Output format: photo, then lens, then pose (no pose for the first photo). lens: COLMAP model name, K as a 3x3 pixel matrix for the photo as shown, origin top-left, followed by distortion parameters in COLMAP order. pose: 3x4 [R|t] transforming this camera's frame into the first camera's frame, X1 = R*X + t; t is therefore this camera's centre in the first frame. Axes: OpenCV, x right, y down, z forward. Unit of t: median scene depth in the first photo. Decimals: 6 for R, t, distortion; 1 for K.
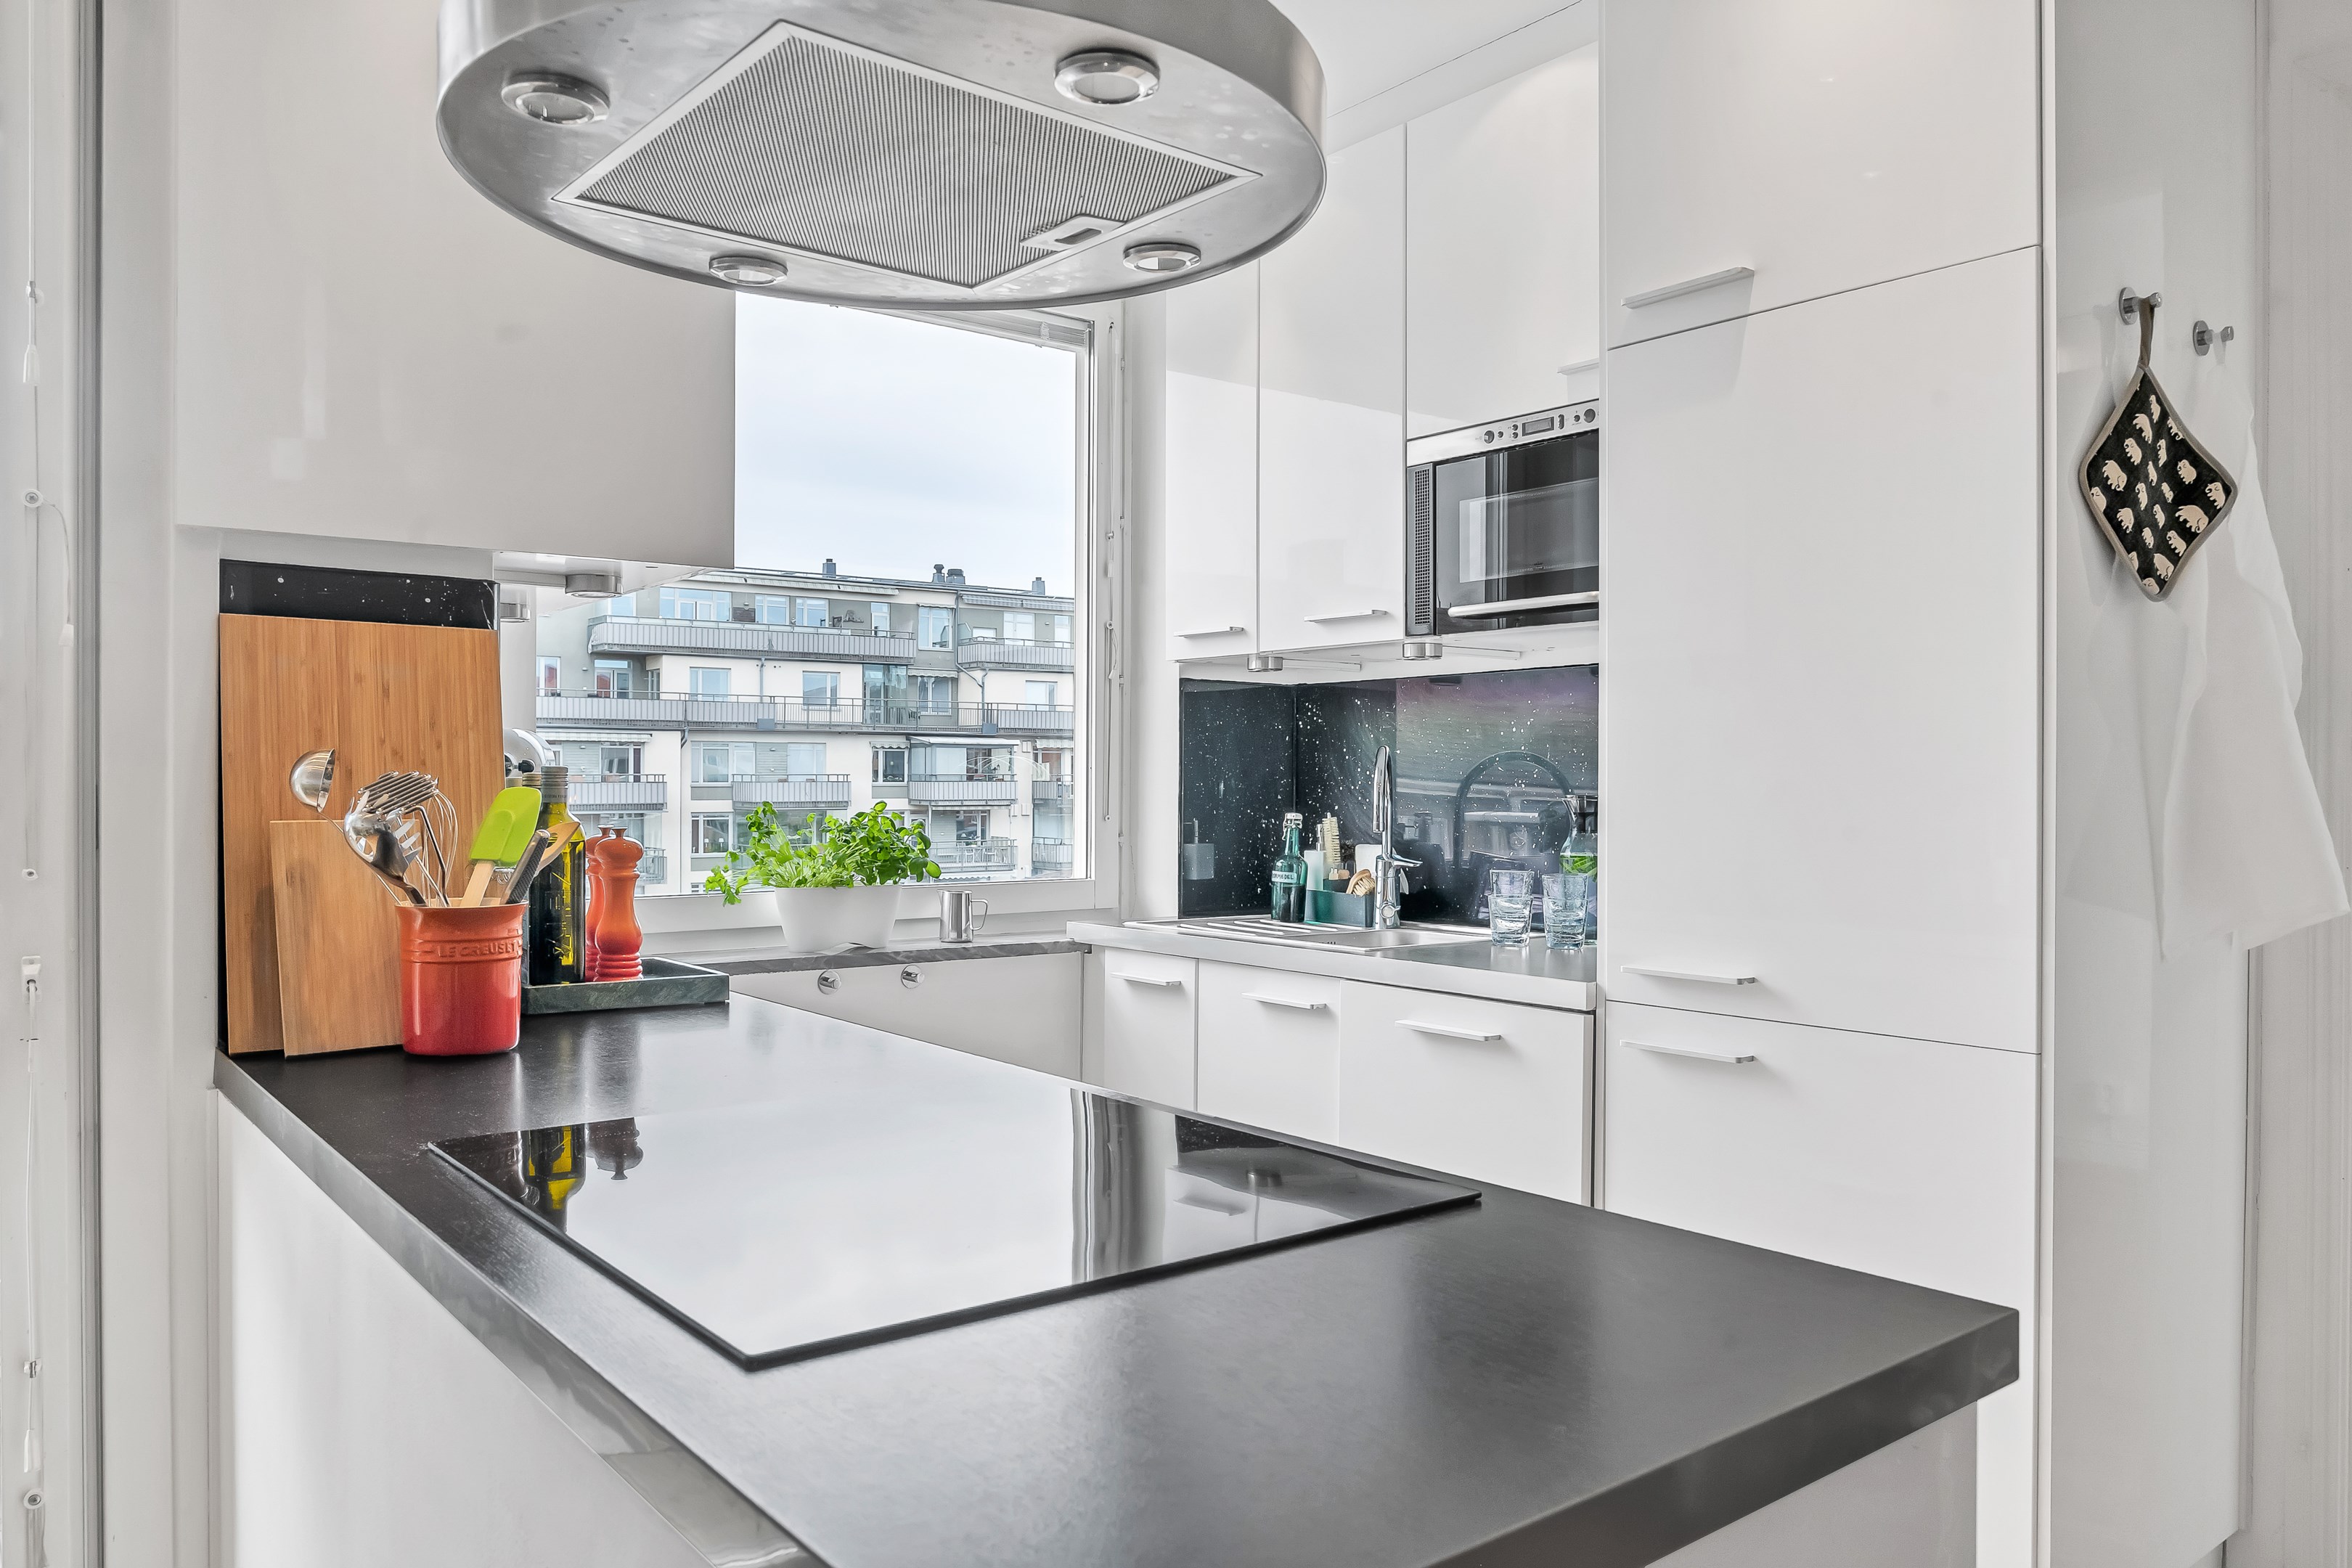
lens RADIAL K [[1661.6, 0, 1187.2], [0, 1661.6, 775.7], [0, 0, 1]] dist [-0.030441, 0.000204]
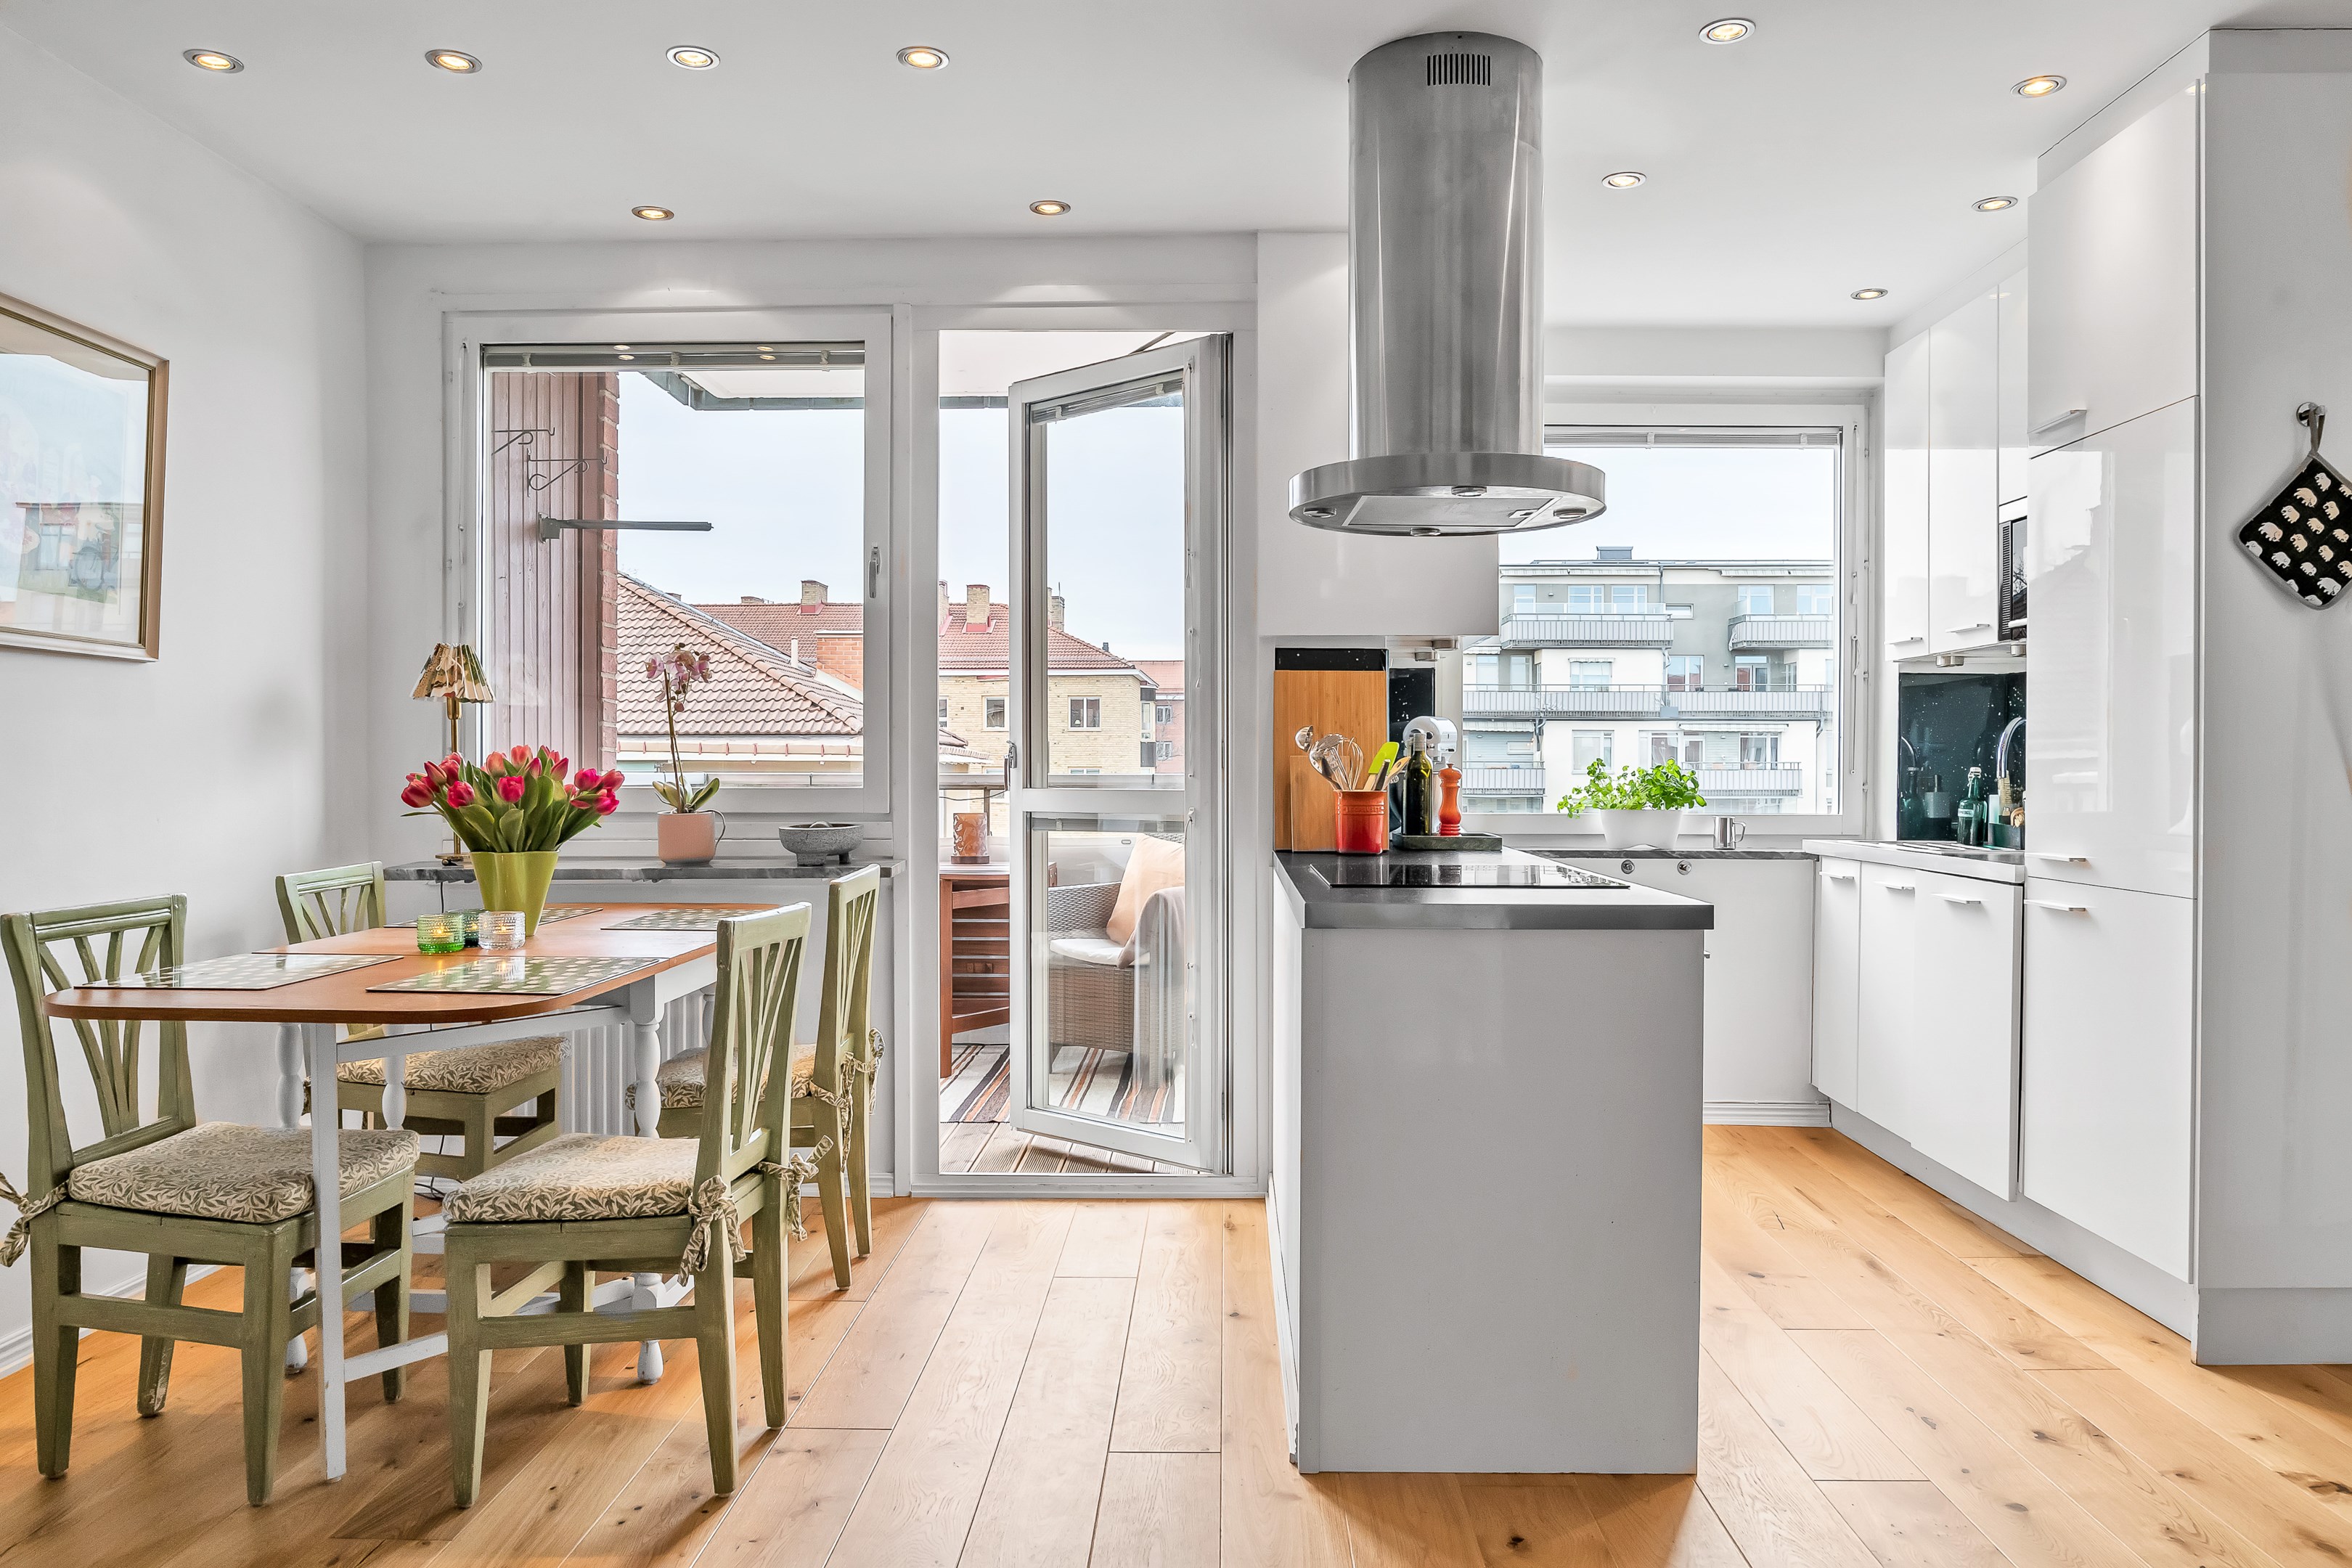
lens RADIAL K [[1564.5, 0, 1204.7], [0, 1564.5, 778.1], [0, 0, 1]] dist [-0.015767, 0.002264]
pose [[0.777722, 0.004538, -0.628592, 0.506149], [0.000957, 0.999964, 0.008402, 0.026188], [0.628607, -0.007136, 0.777690, -0.556826]]
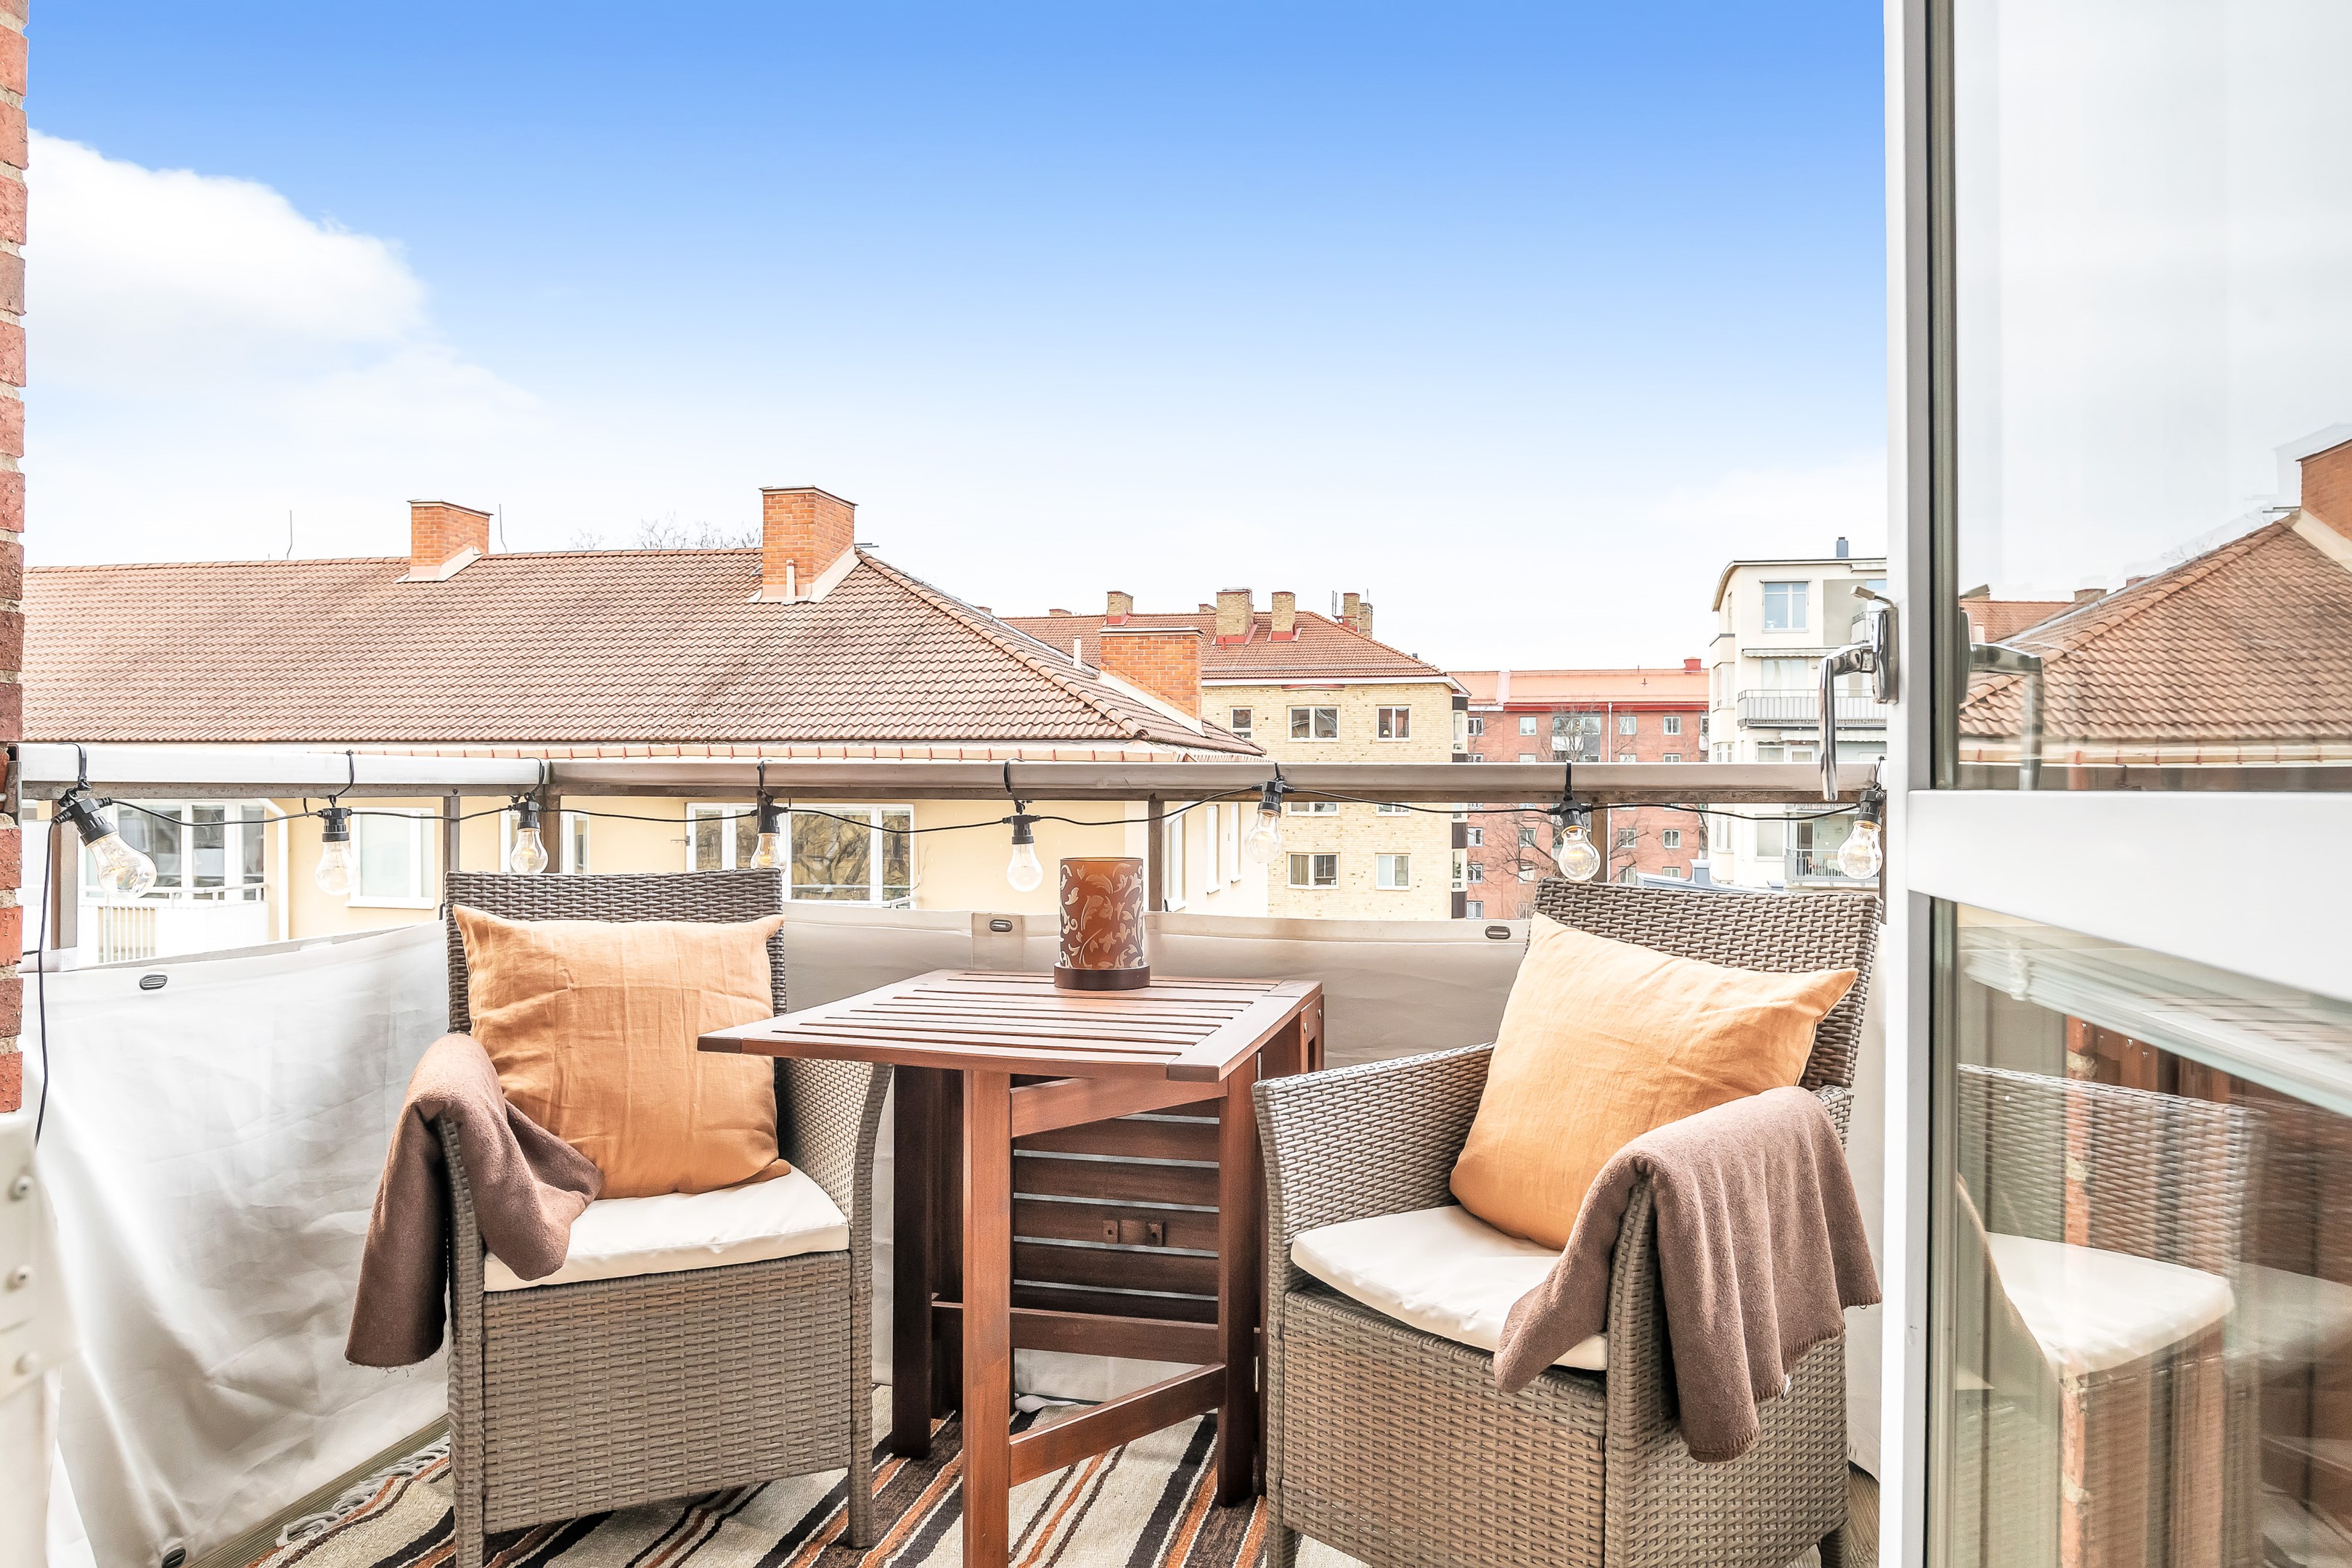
lens RADIAL K [[1564.5, 0, 1170.7], [0, 1564.5, 778.6], [0, 0, 1]] dist [-0.015767, 0.002264]
pose [[0.623706, 0.002023, -0.781656, -0.419422], [-0.003079, 0.999995, 0.000131, 0.048716], [0.781653, 0.002325, 0.623709, 0.423084]]
